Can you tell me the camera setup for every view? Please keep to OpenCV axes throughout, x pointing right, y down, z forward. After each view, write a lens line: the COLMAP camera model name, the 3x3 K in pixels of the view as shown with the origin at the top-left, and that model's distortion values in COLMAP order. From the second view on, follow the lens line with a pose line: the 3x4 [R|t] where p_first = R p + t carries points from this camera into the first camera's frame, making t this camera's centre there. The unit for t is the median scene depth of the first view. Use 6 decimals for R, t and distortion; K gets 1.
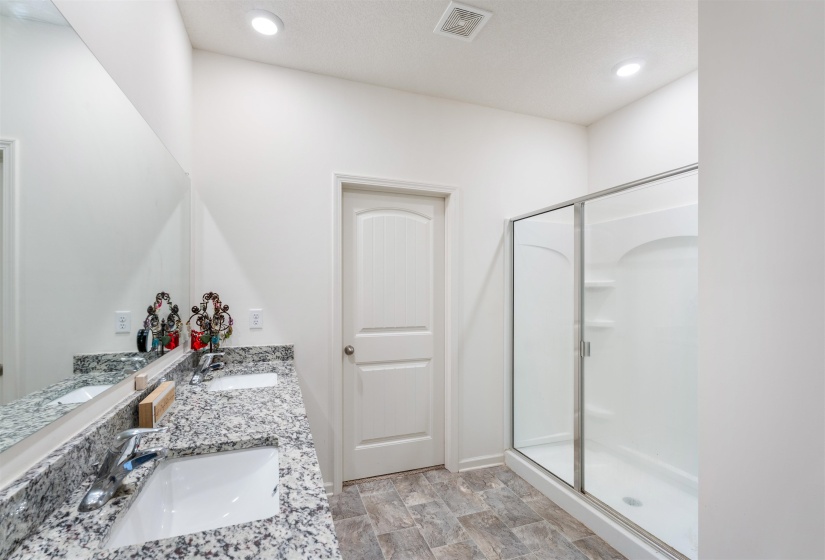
lens RADIAL K [[370.7, 0, 412.1], [0, 370.7, 284.4], [0, 0, 1]] dist [0.000362, 0.000066]
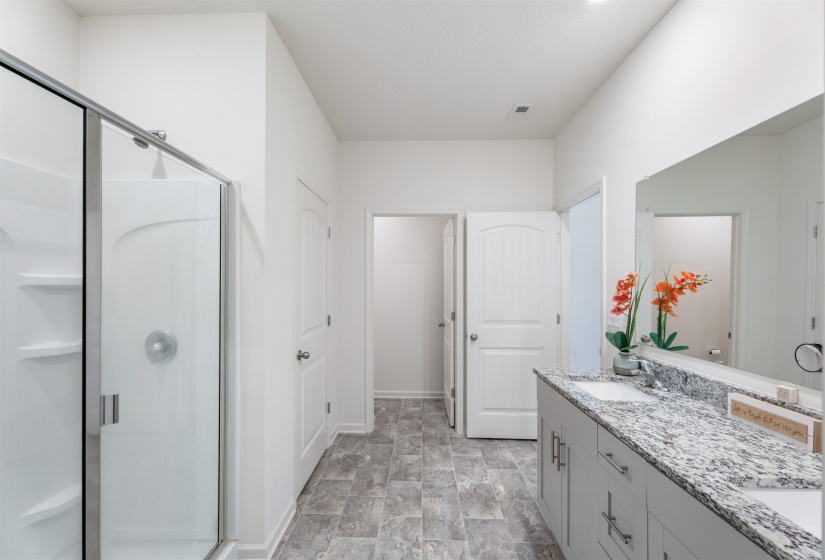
lens RADIAL K [[370.7, 0, 413.3], [0, 370.7, 283.8], [0, 0, 1]] dist [0.000362, 0.000066]
pose [[-0.932954, -0.005430, 0.359955, -0.172937], [-0.010609, 0.999867, -0.012413, 0.004891], [-0.359839, -0.015399, -0.932887, 2.094177]]
